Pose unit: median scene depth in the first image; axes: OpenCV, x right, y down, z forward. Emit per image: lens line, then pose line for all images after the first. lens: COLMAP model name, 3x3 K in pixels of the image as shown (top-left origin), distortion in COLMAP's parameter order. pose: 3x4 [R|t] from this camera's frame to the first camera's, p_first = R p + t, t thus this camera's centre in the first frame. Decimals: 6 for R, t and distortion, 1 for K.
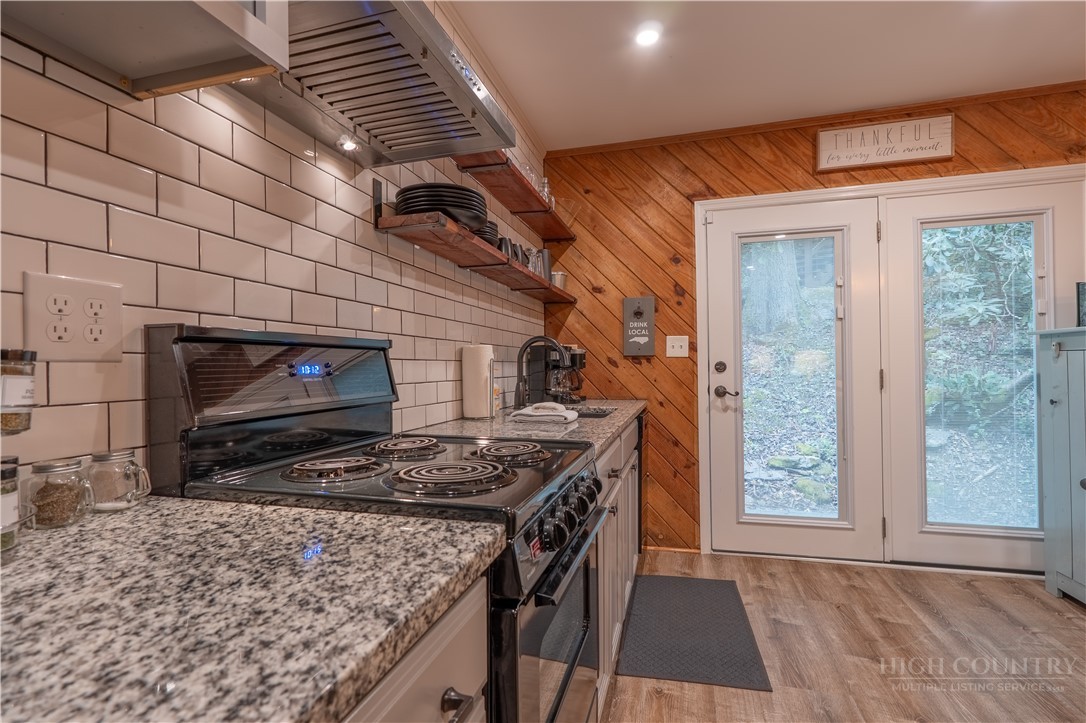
lens RADIAL K [[509.1, 0, 544.4], [0, 509.1, 364.6], [0, 0, 1]] dist [0.000410, -0.000266]
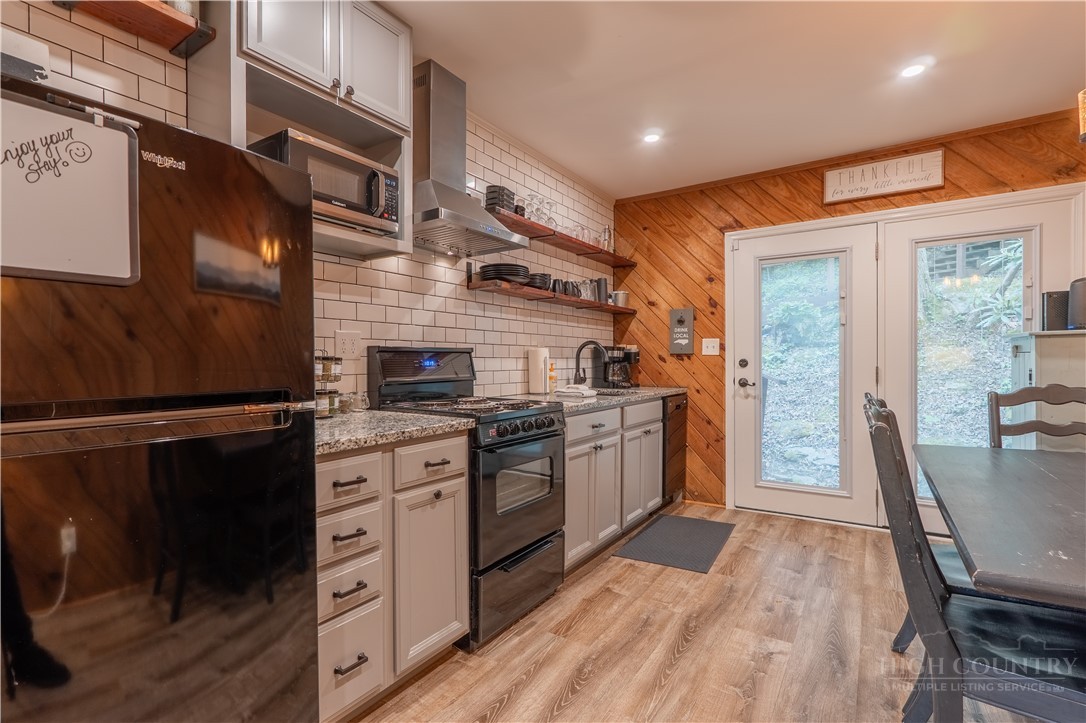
lens RADIAL K [[509.1, 0, 540.6], [0, 509.1, 363.5], [0, 0, 1]] dist [0.000410, -0.000266]
pose [[0.948063, 0.010409, -0.317913, 0.291000], [-0.006437, 0.999888, 0.013543, -0.008875], [0.318018, -0.010793, 0.948023, -0.390815]]
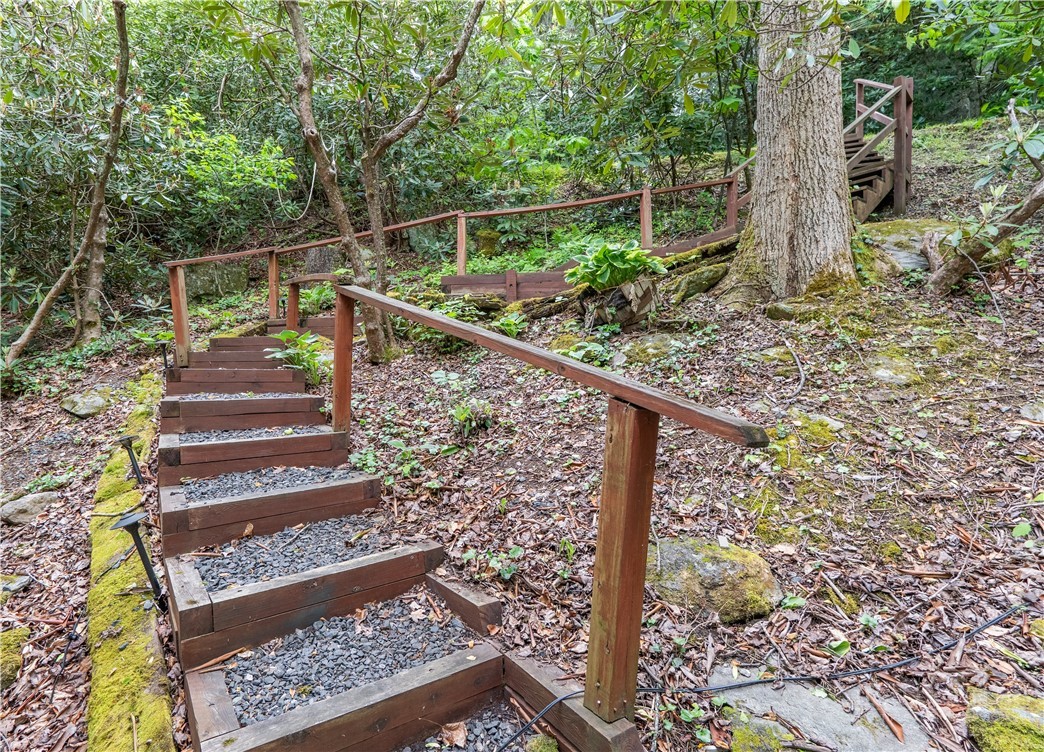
lens RADIAL K [[502.7, 0, 519.6], [0, 502.7, 376.0], [0, 0, 1]] dist [0.001909, 0.000141]
pose [[0.997216, 0.004236, 0.074453, 0.358690], [-0.004685, 0.999972, 0.005855, 0.034512], [-0.074426, -0.006188, 0.997207, 1.382898]]
